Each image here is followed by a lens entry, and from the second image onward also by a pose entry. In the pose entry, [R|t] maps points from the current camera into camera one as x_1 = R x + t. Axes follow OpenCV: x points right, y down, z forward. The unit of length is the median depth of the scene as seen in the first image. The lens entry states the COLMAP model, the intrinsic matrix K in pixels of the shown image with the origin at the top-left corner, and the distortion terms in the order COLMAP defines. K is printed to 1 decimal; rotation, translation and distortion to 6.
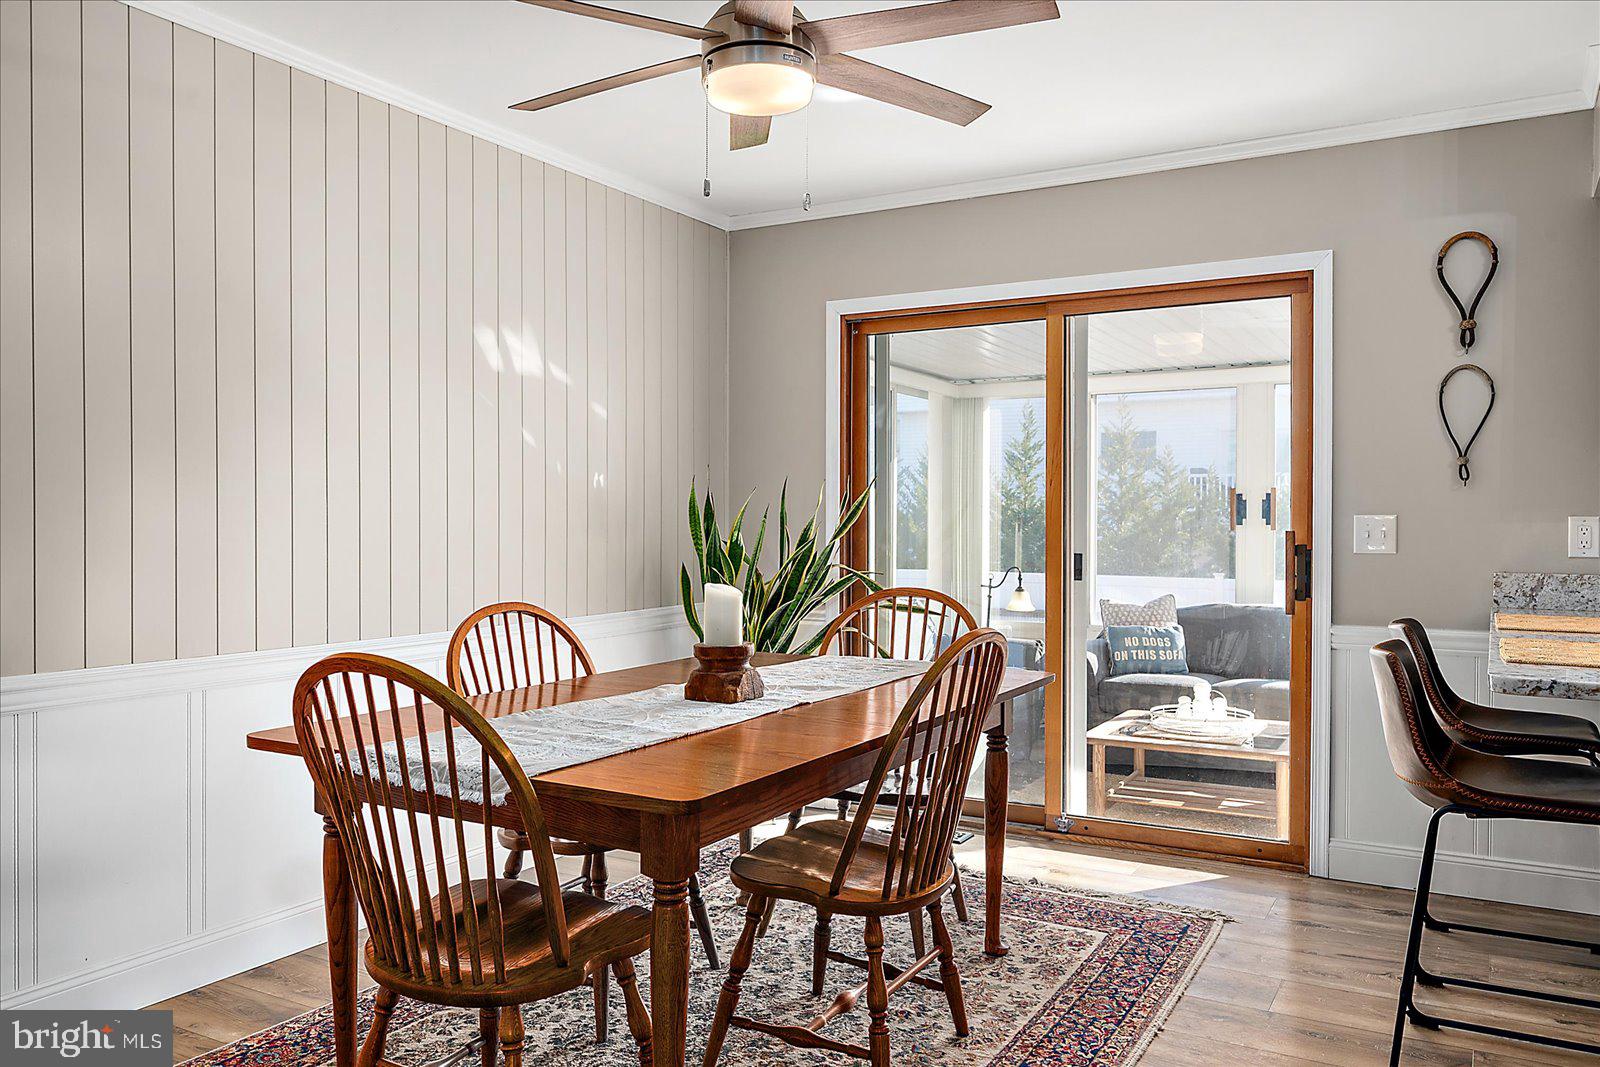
lens RADIAL K [[1189.3, 0, 800.0], [0, 1189.3, 533.5], [0, 0, 1]] dist [0.009217, -0.000124]
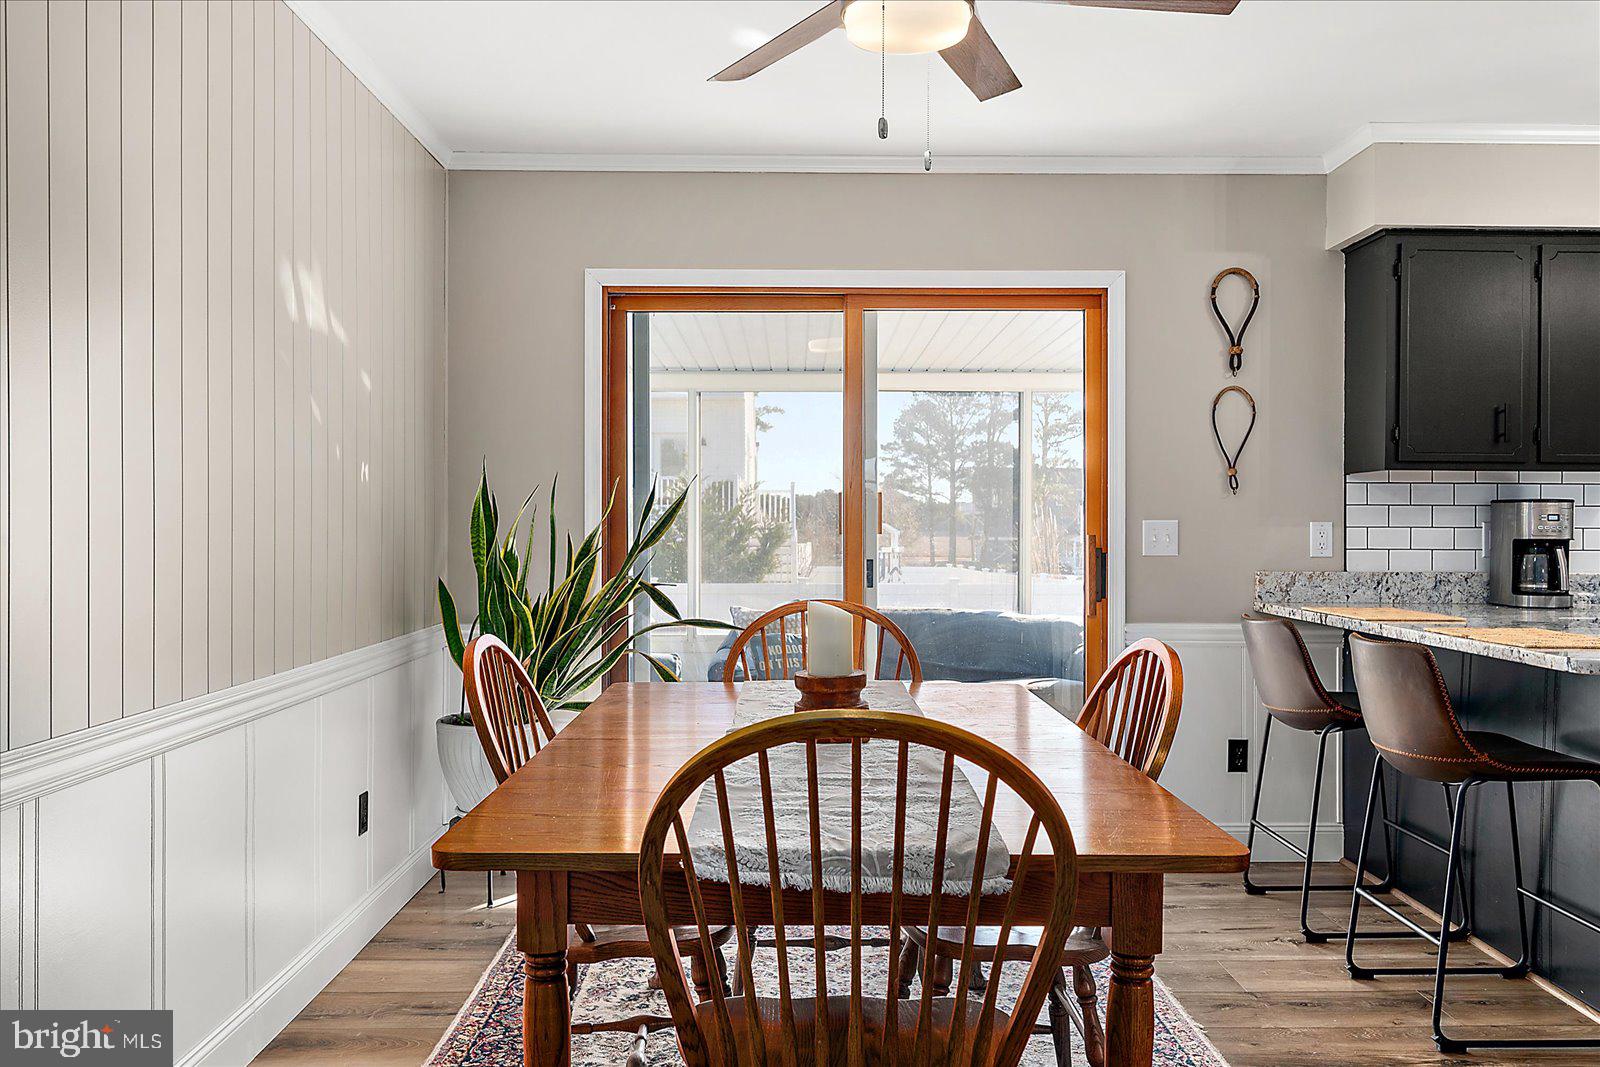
lens RADIAL K [[1267.0, 0, 803.5], [0, 1267.0, 532.0], [0, 0, 1]] dist [-0.001795, 0.001163]
pose [[0.865217, -0.001847, 0.501394, -0.369936], [0.004513, 0.999981, -0.004104, -0.001377], [-0.501377, 0.005814, 0.865209, 0.166736]]
